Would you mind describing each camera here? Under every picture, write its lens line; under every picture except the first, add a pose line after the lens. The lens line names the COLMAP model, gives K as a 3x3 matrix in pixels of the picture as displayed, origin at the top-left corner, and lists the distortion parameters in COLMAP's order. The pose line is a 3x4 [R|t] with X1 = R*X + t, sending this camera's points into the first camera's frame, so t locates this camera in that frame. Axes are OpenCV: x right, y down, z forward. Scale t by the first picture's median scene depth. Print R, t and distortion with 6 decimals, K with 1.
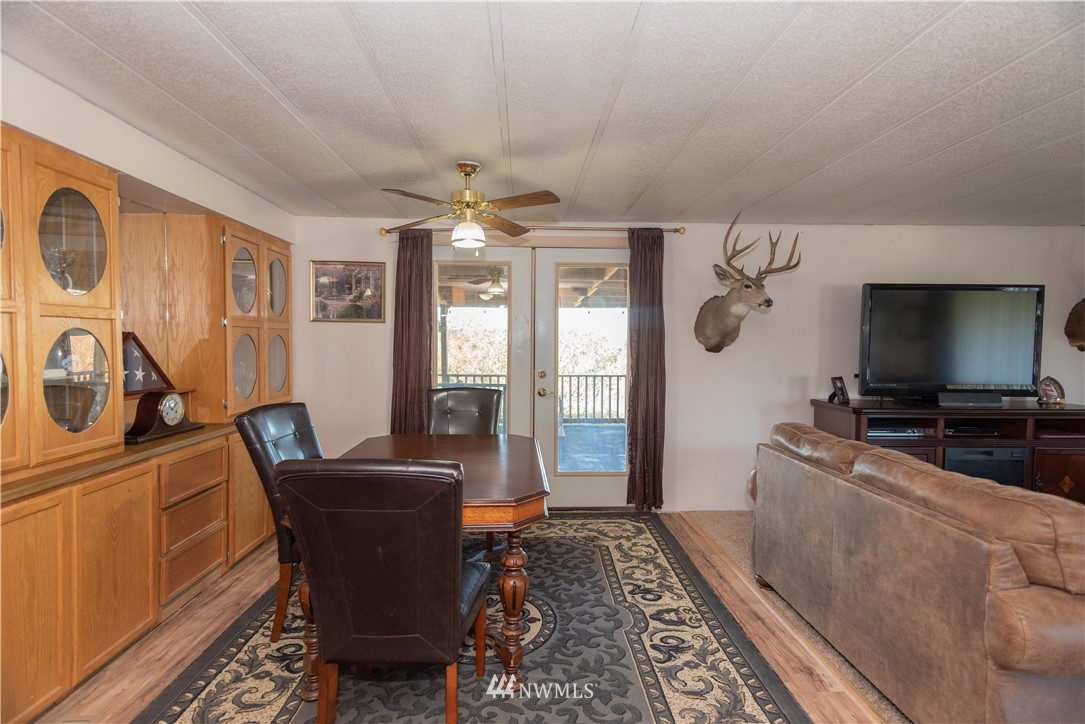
lens RADIAL K [[524.7, 0, 542.5], [0, 524.7, 362.0], [0, 0, 1]] dist [0.018779, -0.000377]
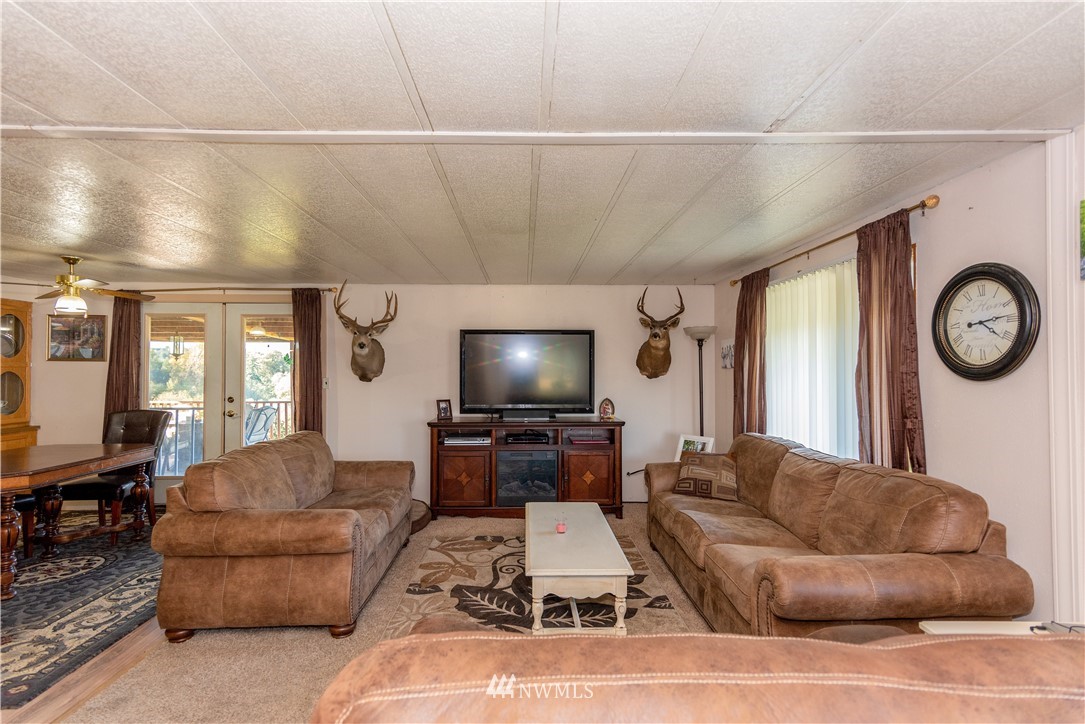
lens RADIAL K [[524.7, 0, 542.5], [0, 524.7, 362.0], [0, 0, 1]] dist [0.018779, -0.000377]
pose [[0.999949, -0.008585, -0.005321, 0.801792], [0.008299, 0.998627, -0.051724, 0.004753], [0.005758, 0.051677, 0.998647, -0.316190]]
